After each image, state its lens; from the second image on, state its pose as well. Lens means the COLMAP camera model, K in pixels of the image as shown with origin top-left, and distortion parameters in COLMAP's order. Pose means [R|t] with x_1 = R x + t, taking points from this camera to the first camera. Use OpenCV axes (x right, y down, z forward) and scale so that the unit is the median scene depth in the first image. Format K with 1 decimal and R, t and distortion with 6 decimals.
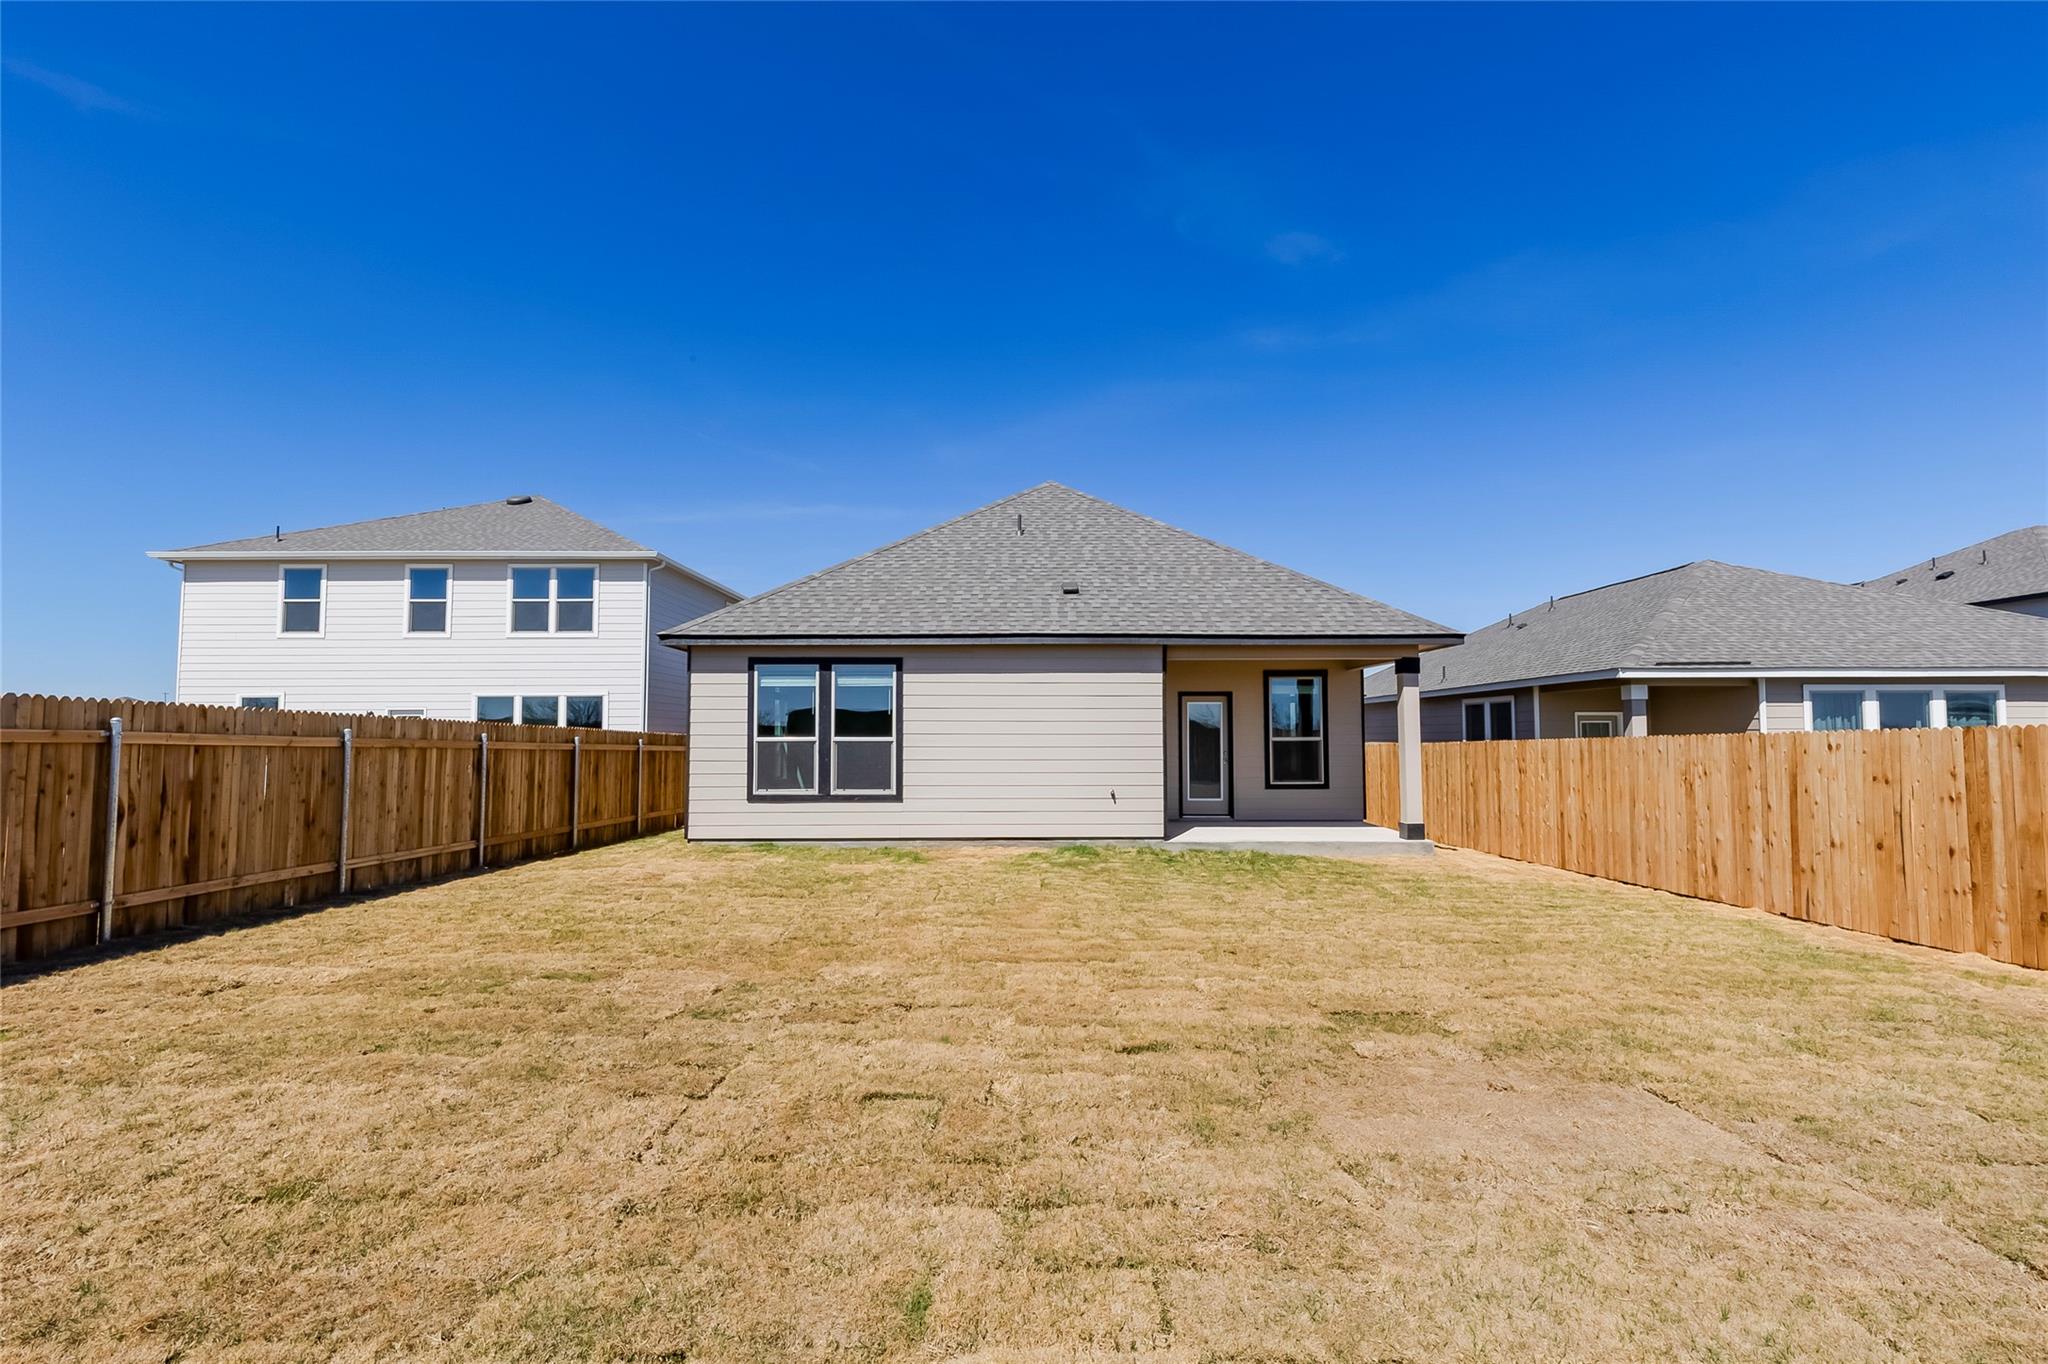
lens RADIAL K [[930.8, 0, 1028.4], [0, 930.8, 680.0], [0, 0, 1]] dist [0.009325, -0.001700]
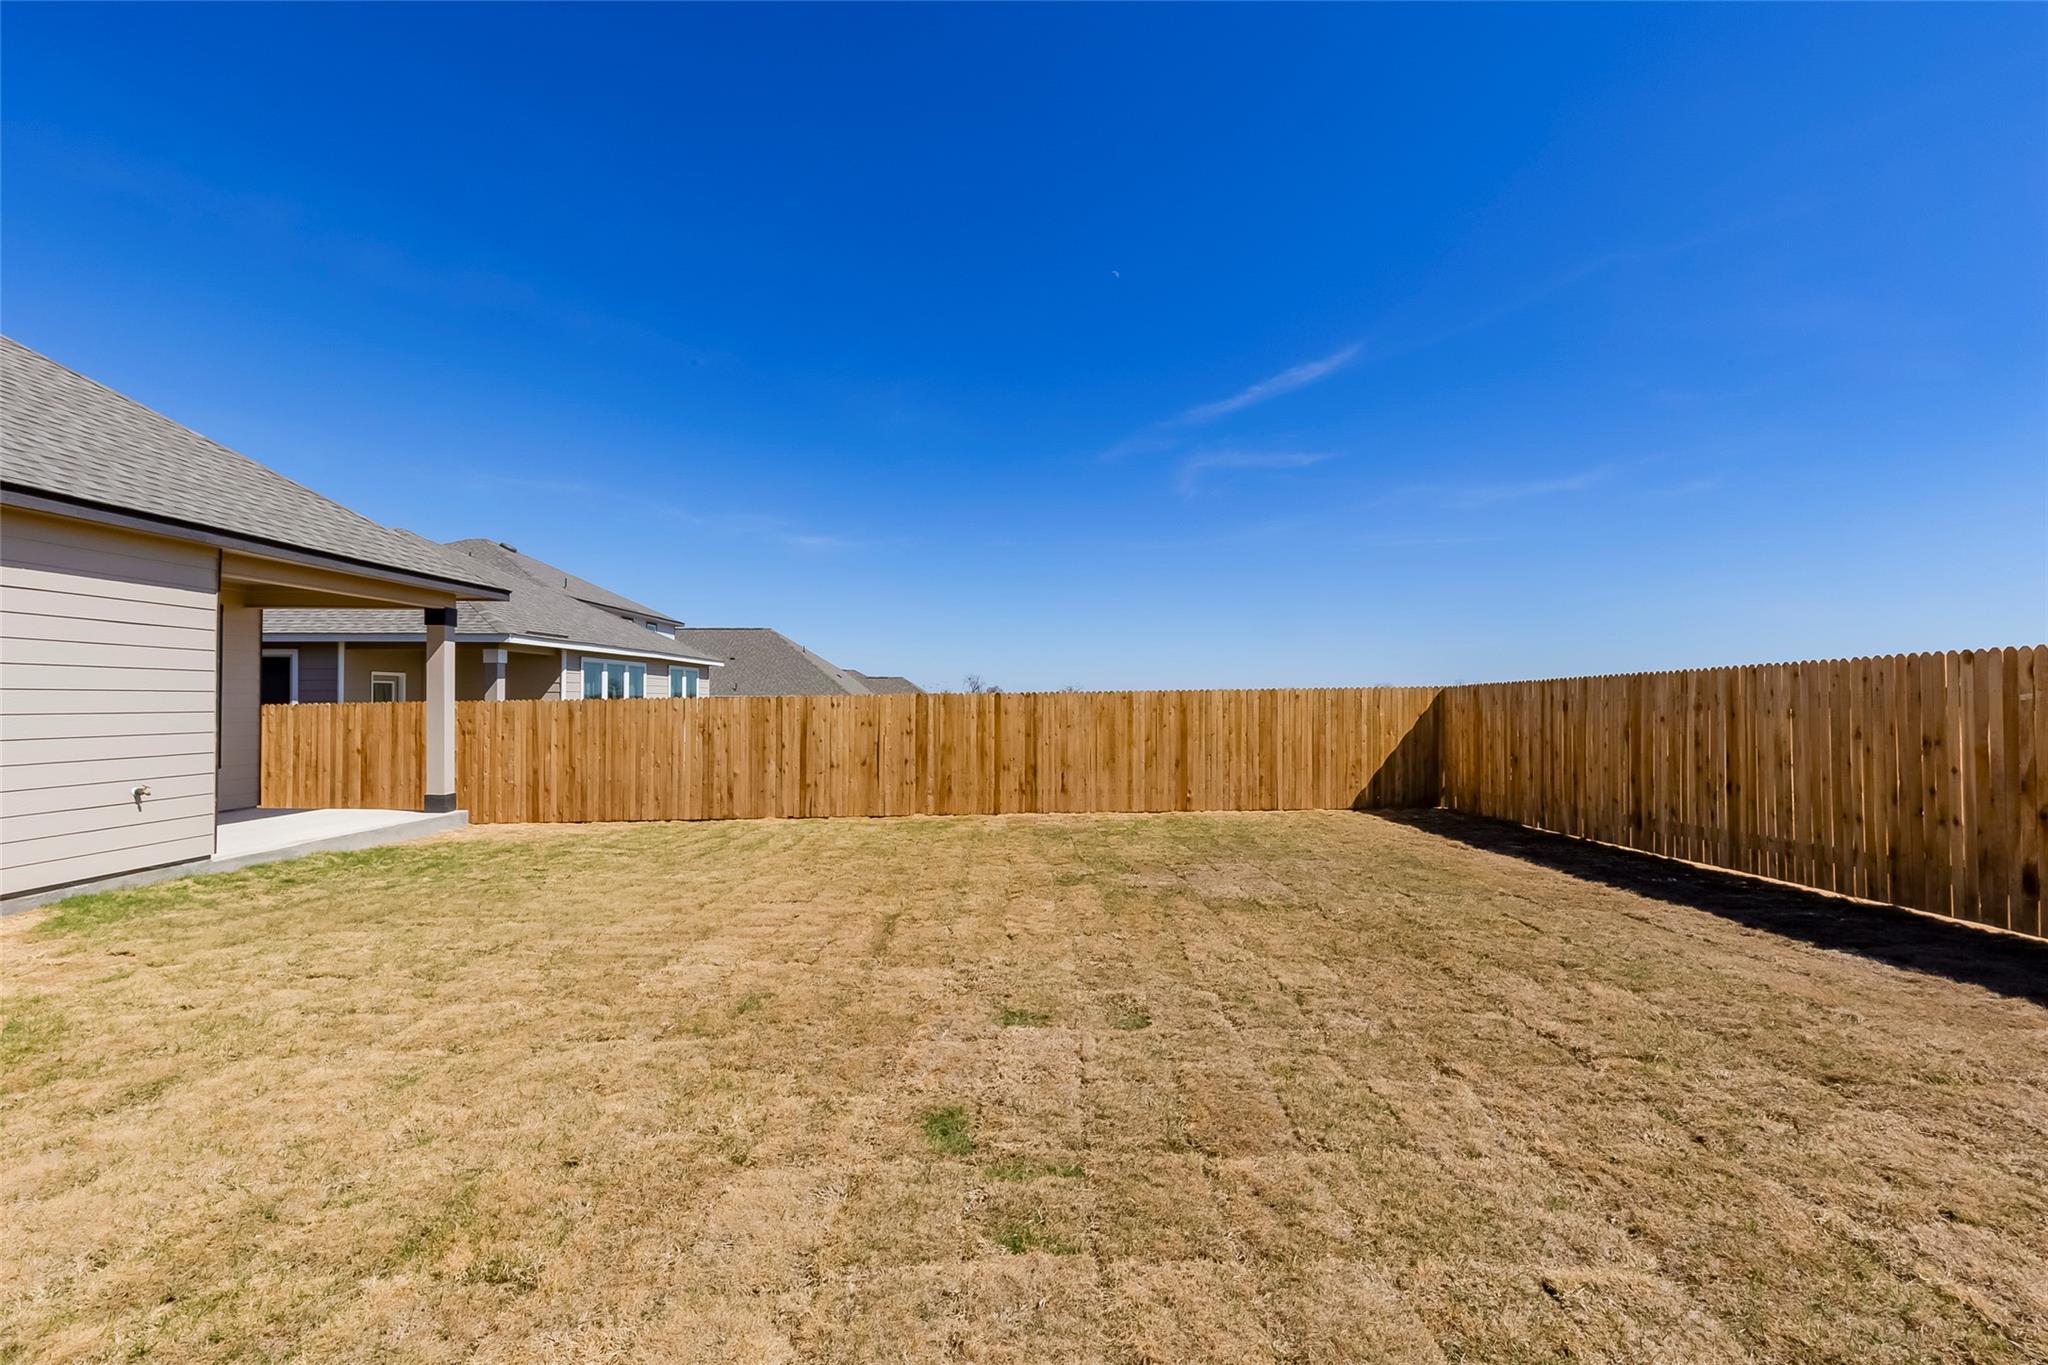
lens RADIAL K [[930.8, 0, 1041.6], [0, 930.8, 684.0], [0, 0, 1]] dist [0.009325, -0.001700]
pose [[-0.006609, 0.018348, 0.999810, -0.492236], [-0.064069, 0.997770, -0.018734, 0.028880], [-0.997924, -0.064181, -0.005418, 0.444707]]
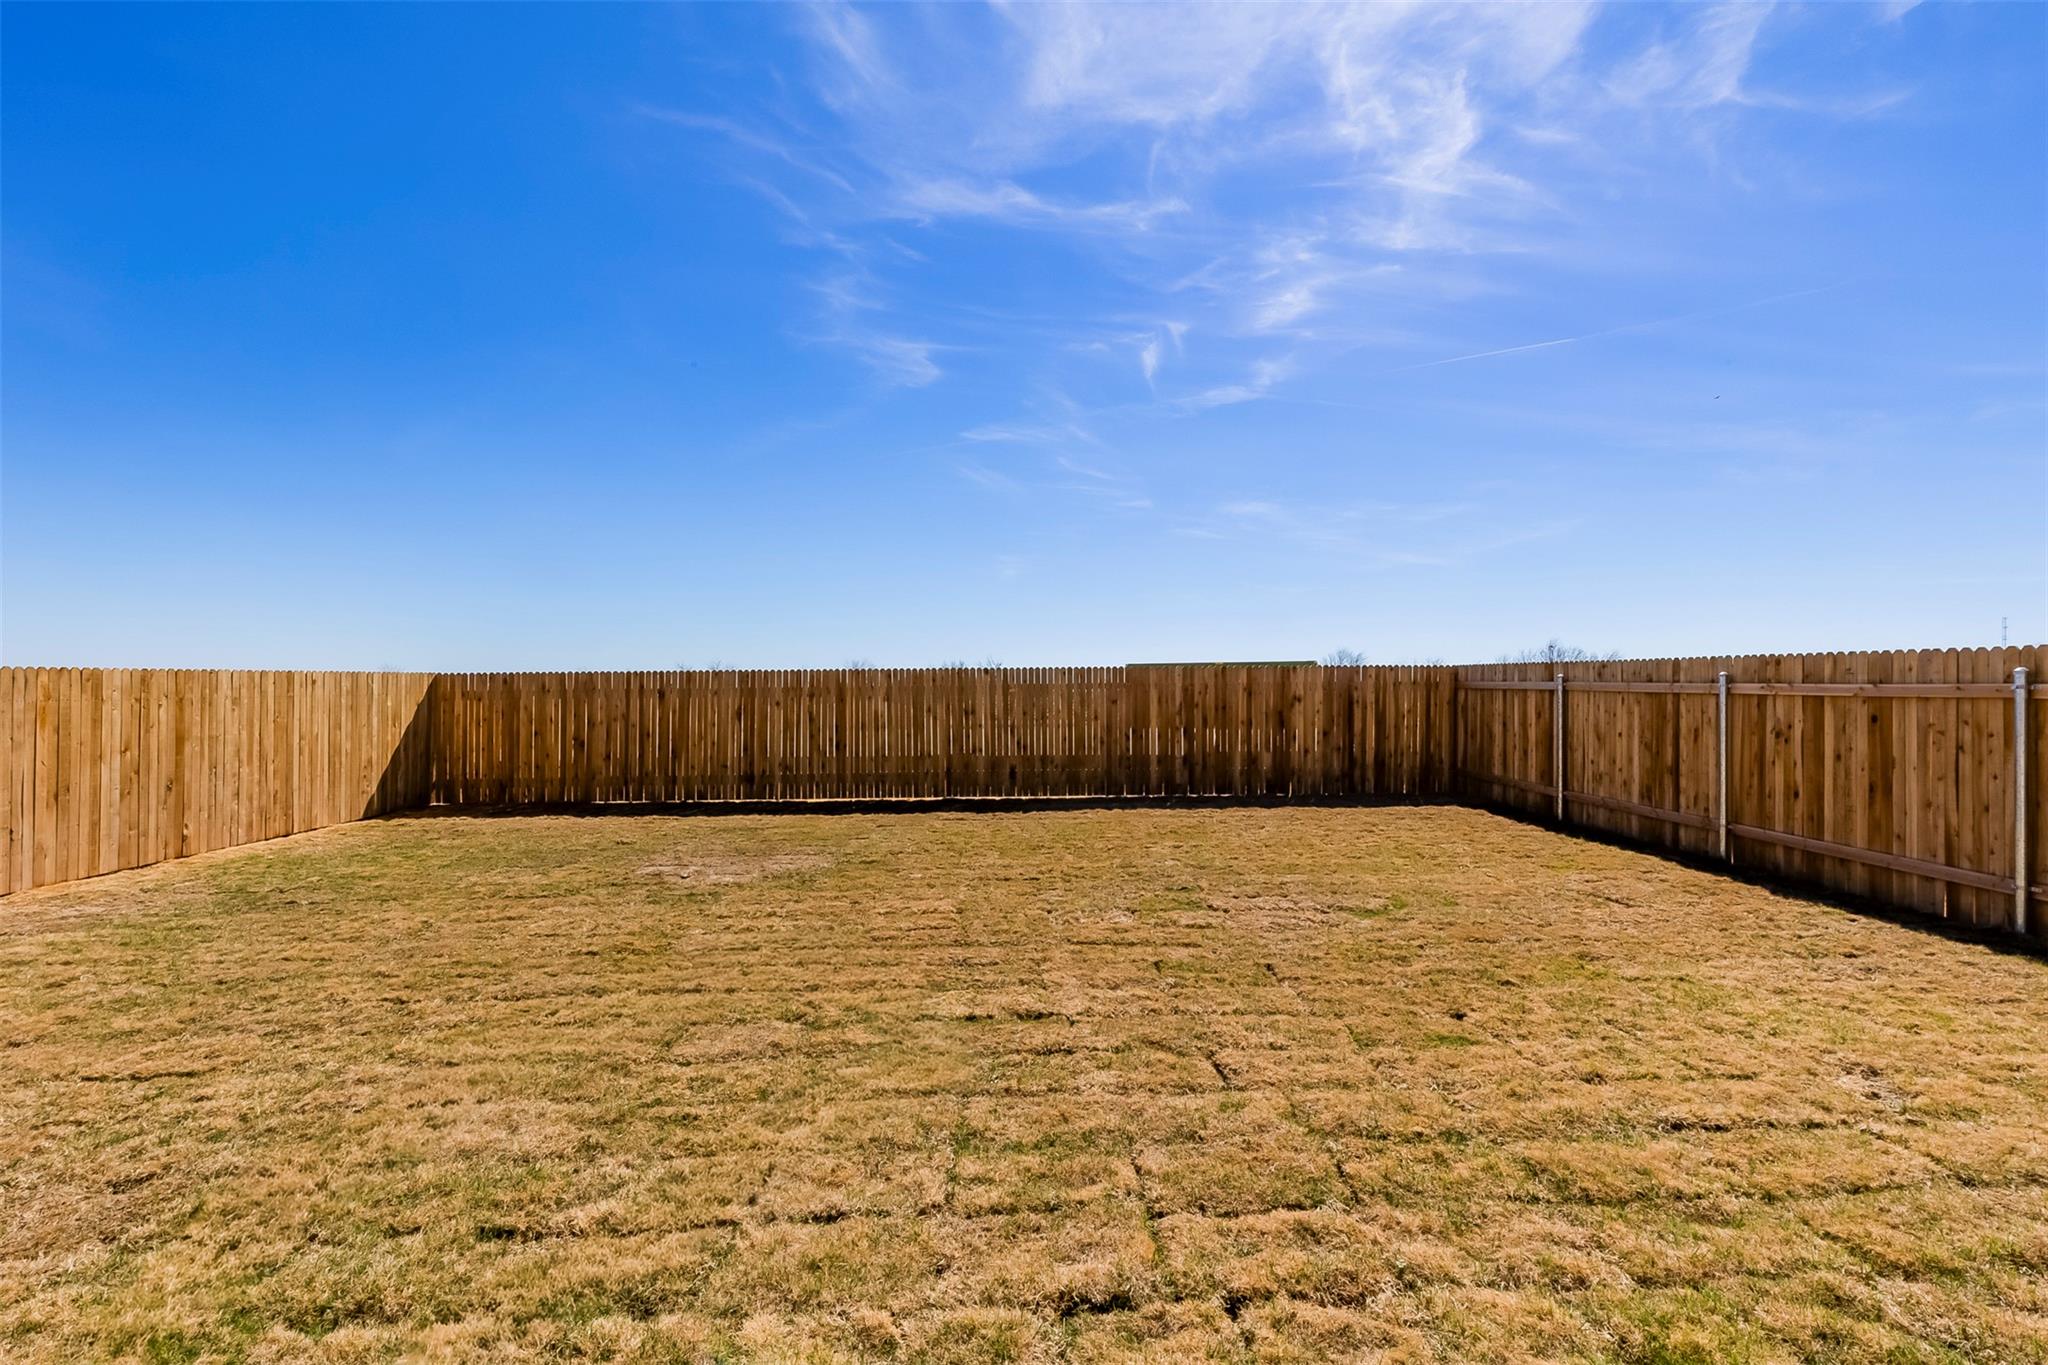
lens RADIAL K [[930.8, 0, 1025.9], [0, 930.8, 688.4], [0, 0, 1]] dist [0.009325, -0.001700]
pose [[-0.999898, -0.005754, -0.013046, -0.039123], [-0.004828, 0.997542, -0.069902, 0.064704], [0.013417, -0.069832, -0.997469, 0.974238]]
